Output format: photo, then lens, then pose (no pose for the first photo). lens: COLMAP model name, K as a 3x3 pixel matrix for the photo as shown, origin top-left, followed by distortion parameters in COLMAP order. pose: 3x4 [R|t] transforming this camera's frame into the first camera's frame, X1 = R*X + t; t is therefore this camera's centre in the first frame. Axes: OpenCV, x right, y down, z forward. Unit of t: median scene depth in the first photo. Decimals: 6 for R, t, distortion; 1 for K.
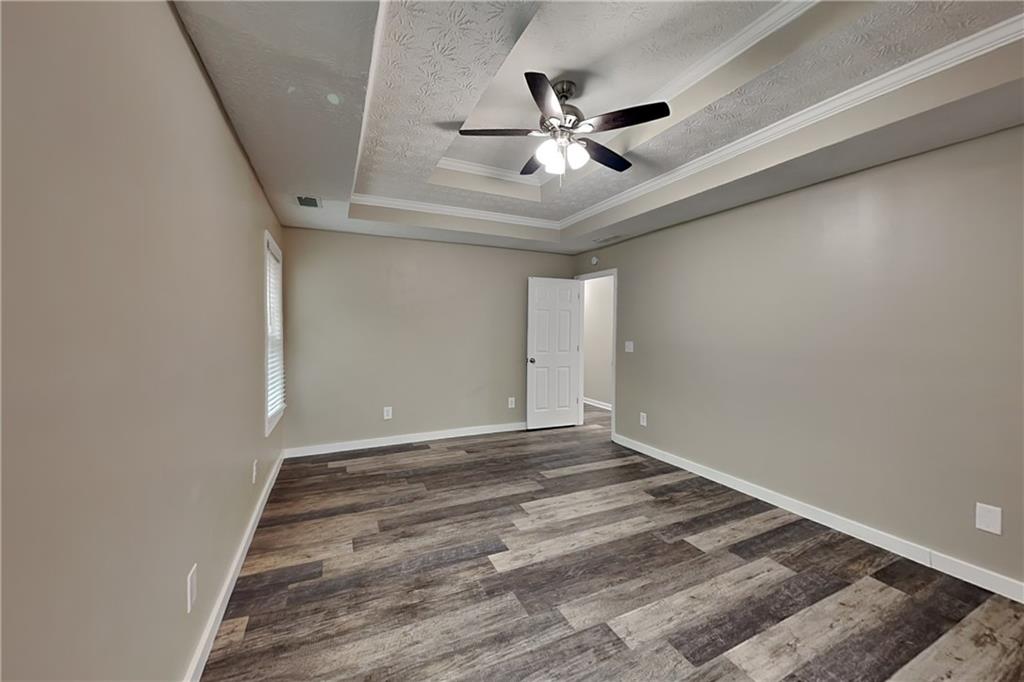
lens RADIAL K [[373.9, 0, 512.4], [0, 373.9, 331.5], [0, 0, 1]] dist [0.001541, 0.000124]
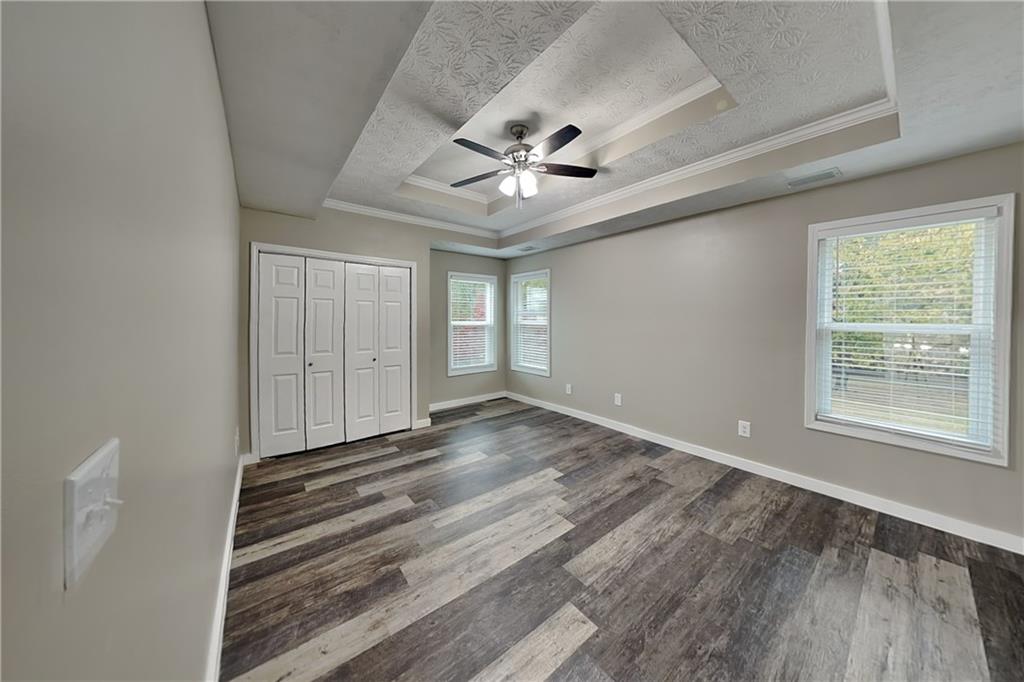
lens RADIAL K [[314.6, 0, 512.3], [0, 314.6, 331.6], [0, 0, 1]] dist [0.000542, -0.000009]
pose [[-0.971042, 0.005262, -0.238853, 0.355713], [-0.006572, 0.998791, 0.048722, -0.017482], [0.238820, 0.048881, -0.969833, 1.780746]]
